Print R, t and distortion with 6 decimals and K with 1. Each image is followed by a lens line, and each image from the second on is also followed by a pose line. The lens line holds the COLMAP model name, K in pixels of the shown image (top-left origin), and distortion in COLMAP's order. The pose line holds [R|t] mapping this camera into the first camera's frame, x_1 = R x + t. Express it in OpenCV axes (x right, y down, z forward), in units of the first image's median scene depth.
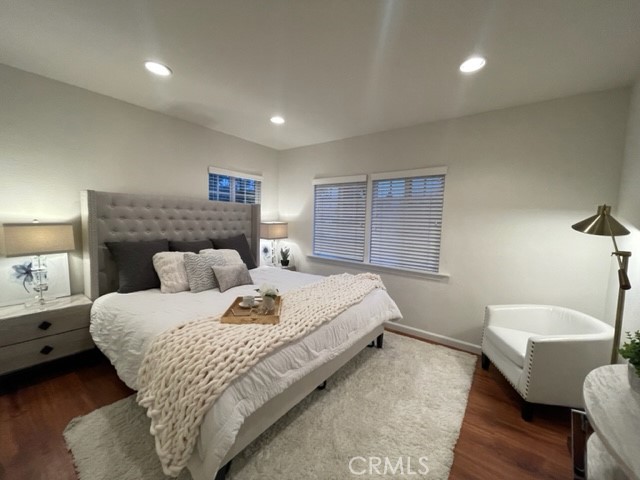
lens RADIAL K [[260.1, 0, 320.0], [0, 260.1, 240.0], [0, 0, 1]] dist [0.001513, 0.000195]
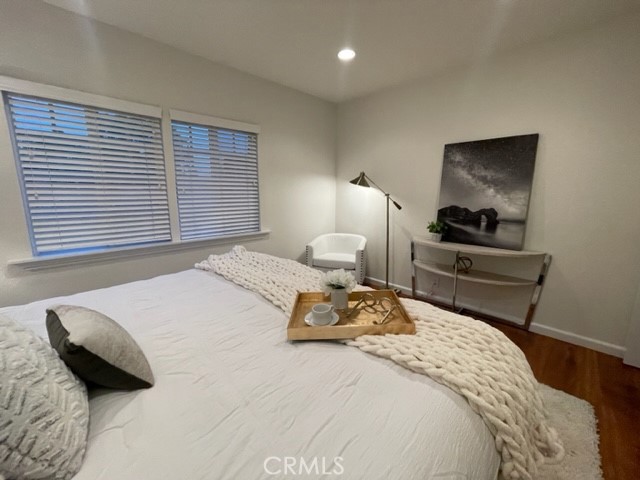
lens RADIAL K [[260.1, 0, 320.0], [0, 260.1, 240.0], [0, 0, 1]] dist [0.001513, 0.000195]
pose [[0.142276, -0.207607, 0.967810, -0.524312], [0.082653, 0.976834, 0.197392, -0.026589], [-0.986370, 0.051908, 0.156140, 0.592176]]
